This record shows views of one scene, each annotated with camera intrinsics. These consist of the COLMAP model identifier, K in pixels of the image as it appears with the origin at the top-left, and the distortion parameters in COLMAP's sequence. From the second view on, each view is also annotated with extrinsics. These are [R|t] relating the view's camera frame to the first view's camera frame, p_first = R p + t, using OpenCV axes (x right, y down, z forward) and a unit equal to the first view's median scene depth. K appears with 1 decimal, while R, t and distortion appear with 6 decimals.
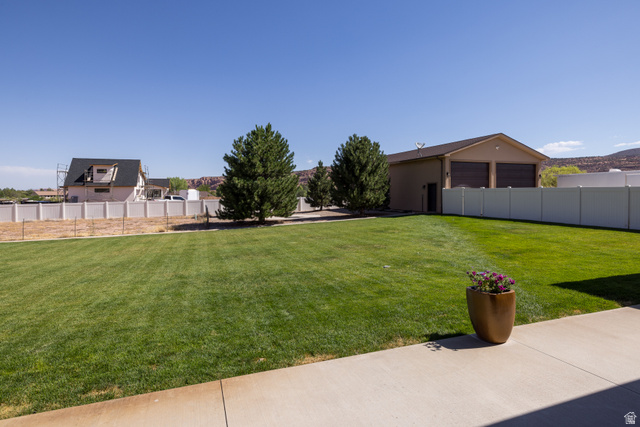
lens RADIAL K [[345.8, 0, 320.0], [0, 345.8, 213.5], [0, 0, 1]] dist [-0.000607, -0.000013]
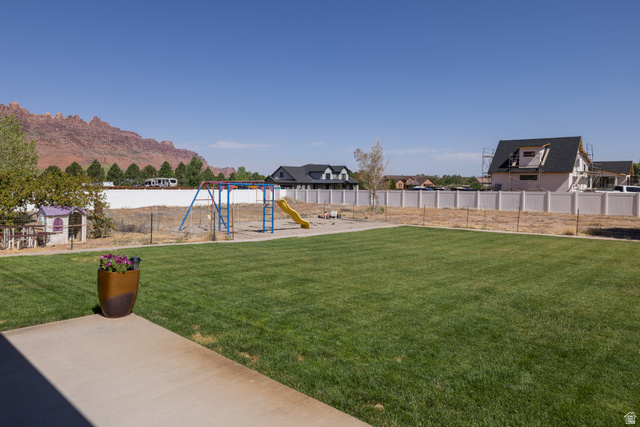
lens RADIAL K [[445.4, 0, 320.0], [0, 445.4, 213.5], [0, 0, 1]] dist [0.004231, 0.003147]
pose [[0.438775, 0.075797, -0.895395, 0.147814], [-0.064925, 0.996506, 0.052541, -0.006407], [0.896249, 0.035079, 0.442163, 0.114397]]
